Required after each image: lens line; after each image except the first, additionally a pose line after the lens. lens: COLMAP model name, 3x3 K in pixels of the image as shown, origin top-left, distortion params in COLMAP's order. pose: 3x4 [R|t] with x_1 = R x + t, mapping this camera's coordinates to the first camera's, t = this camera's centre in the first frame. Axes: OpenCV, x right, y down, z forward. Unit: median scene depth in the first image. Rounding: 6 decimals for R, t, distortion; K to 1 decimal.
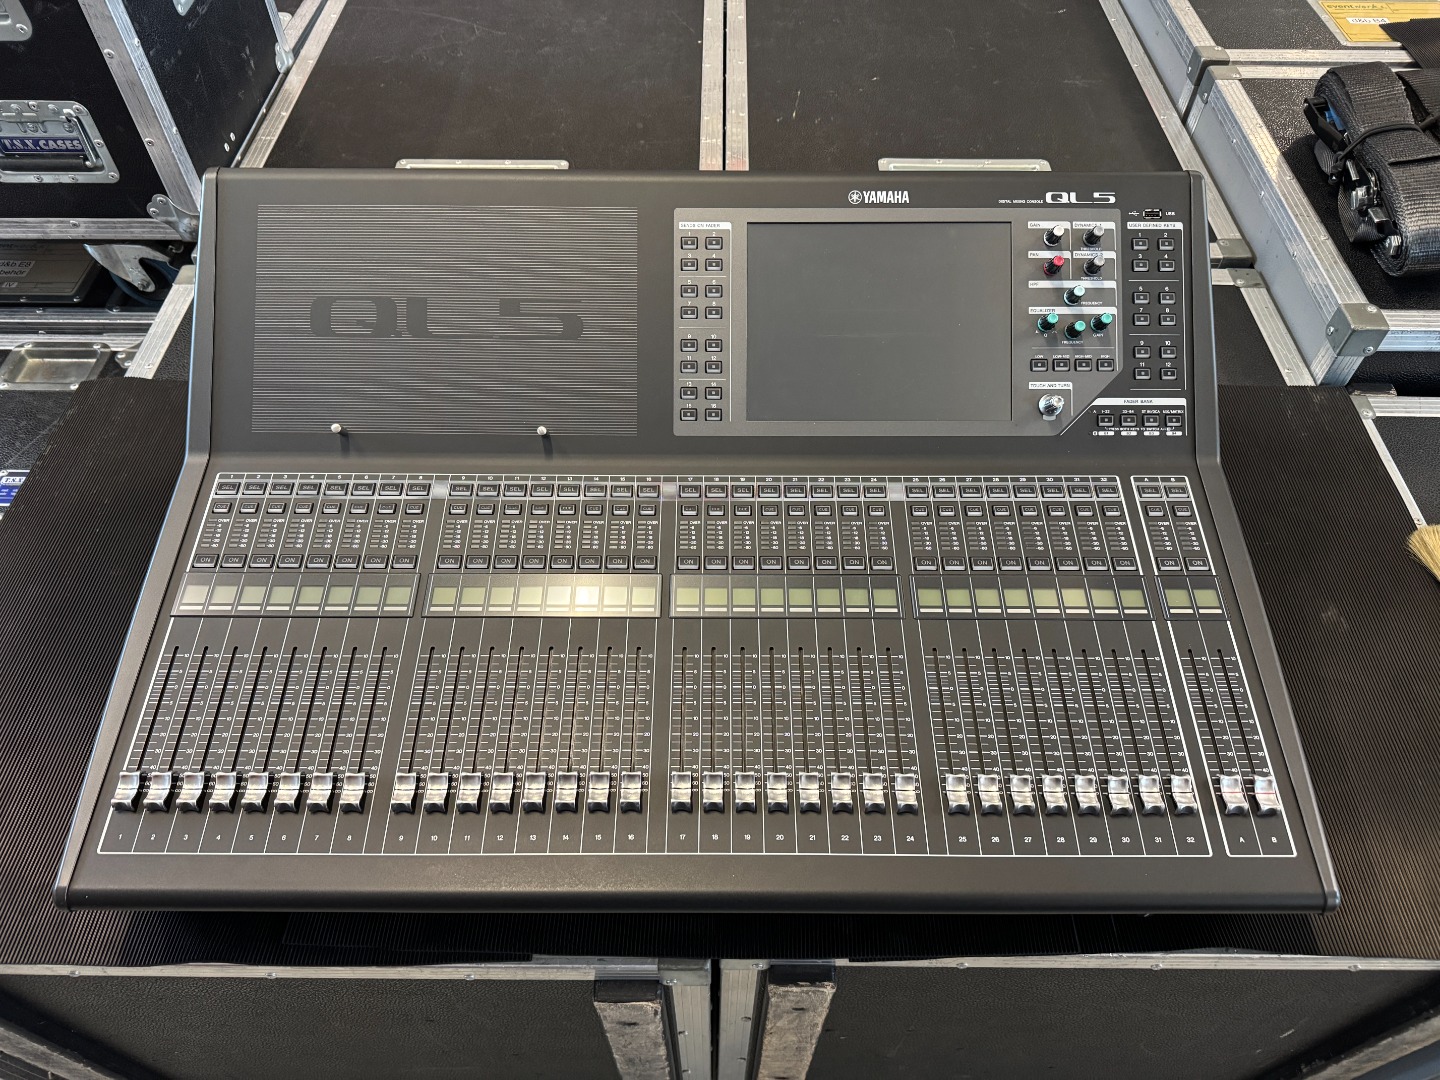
lens RADIAL K [[1031.9, 0, 728.0], [0, 1031.9, 551.2], [0, 0, 1]] dist [-0.003405, -0.030189]
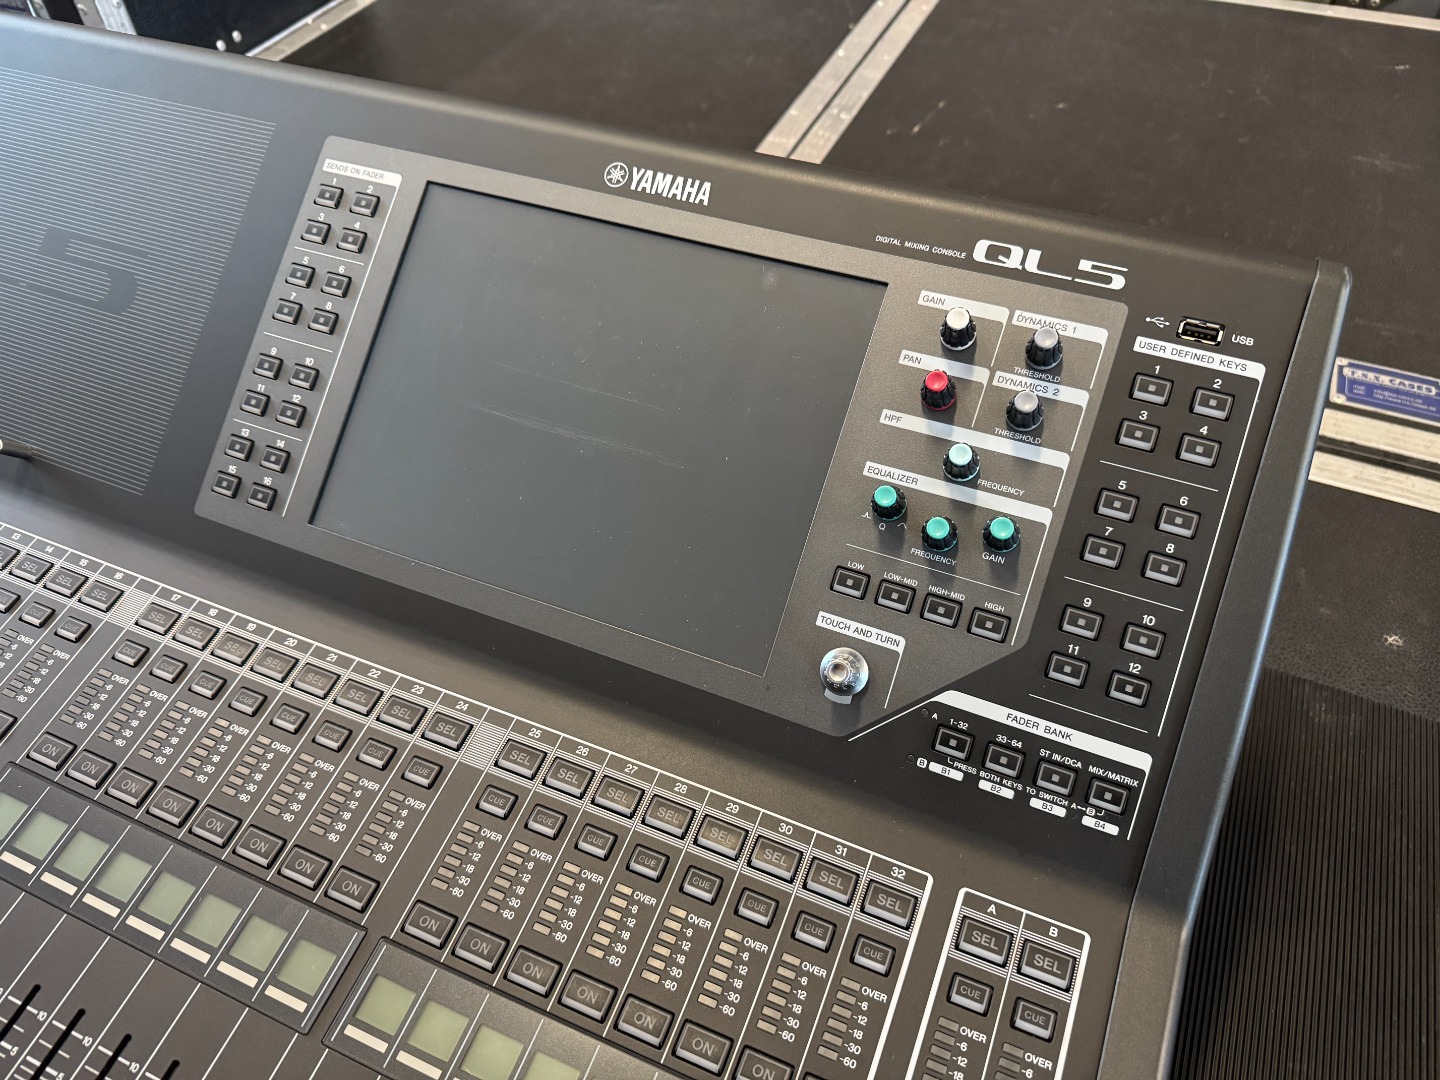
lens RADIAL K [[1031.9, 0, 738.4], [0, 1031.9, 505.3], [0, 0, 1]] dist [-0.003405, -0.030189]
pose [[0.922001, 0.273019, -0.274547, 0.372098], [-0.290049, 0.956744, -0.022642, -0.187780], [0.256489, 0.100508, 0.961307, 0.526005]]
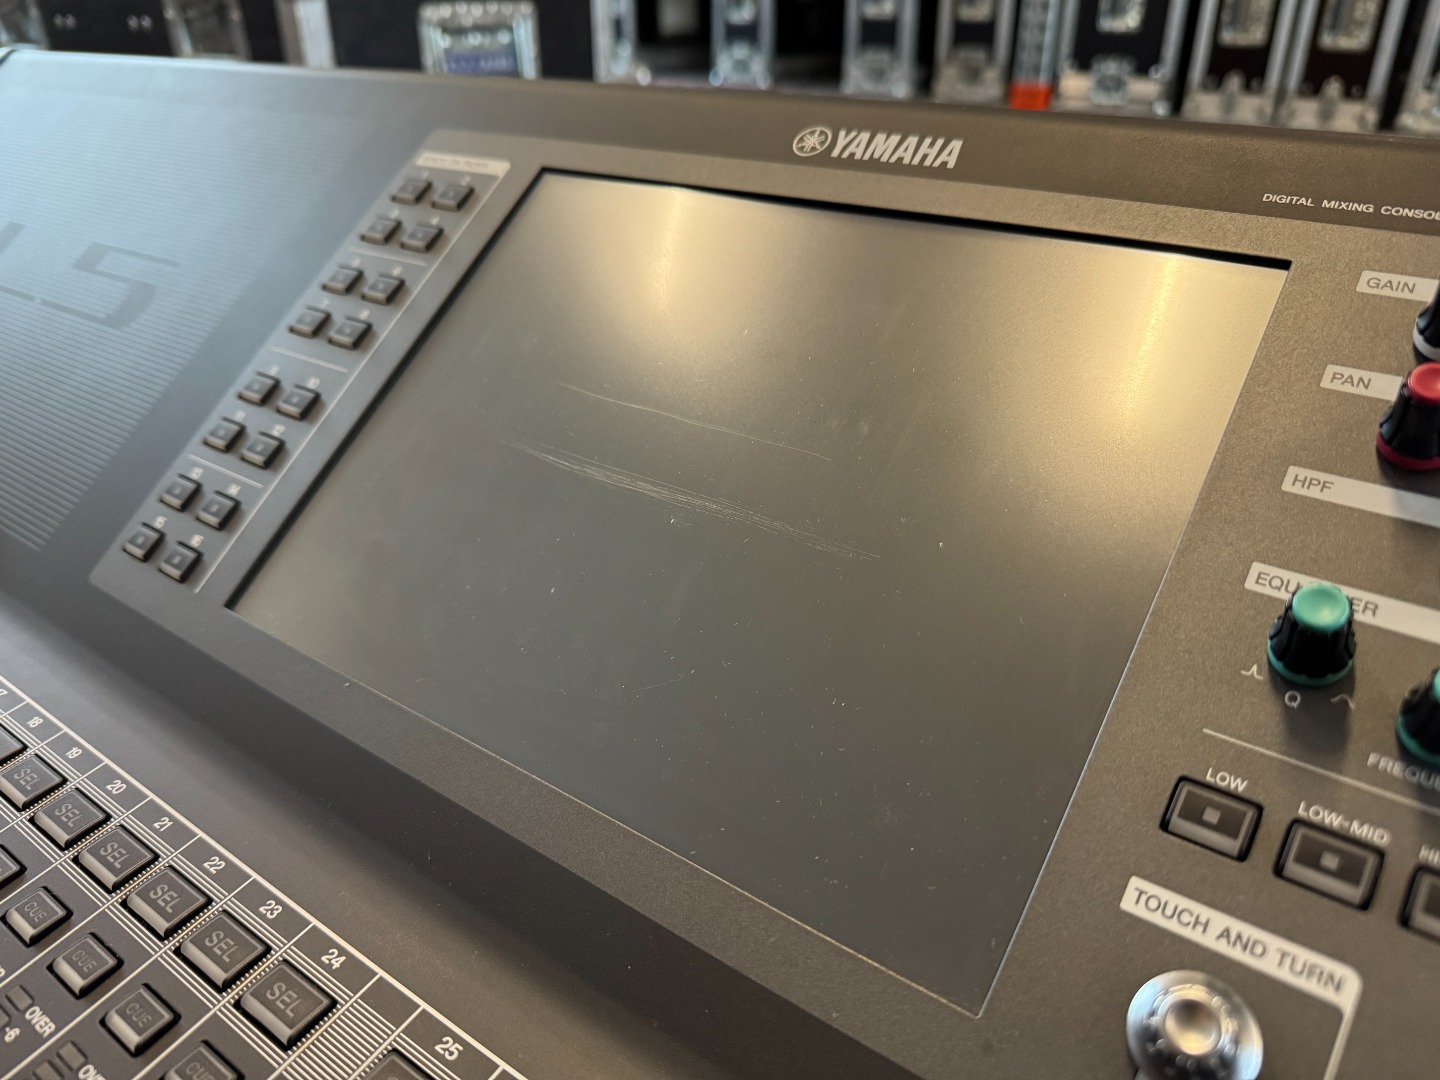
lens RADIAL K [[1031.9, 0, 731.1], [0, 1031.9, 540.0], [0, 0, 1]] dist [-0.003405, -0.030189]
pose [[0.810650, 0.272322, -0.518351, 0.313140], [-0.451690, 0.854161, -0.257655, -0.132116], [0.372590, 0.443002, 0.815430, 0.772163]]
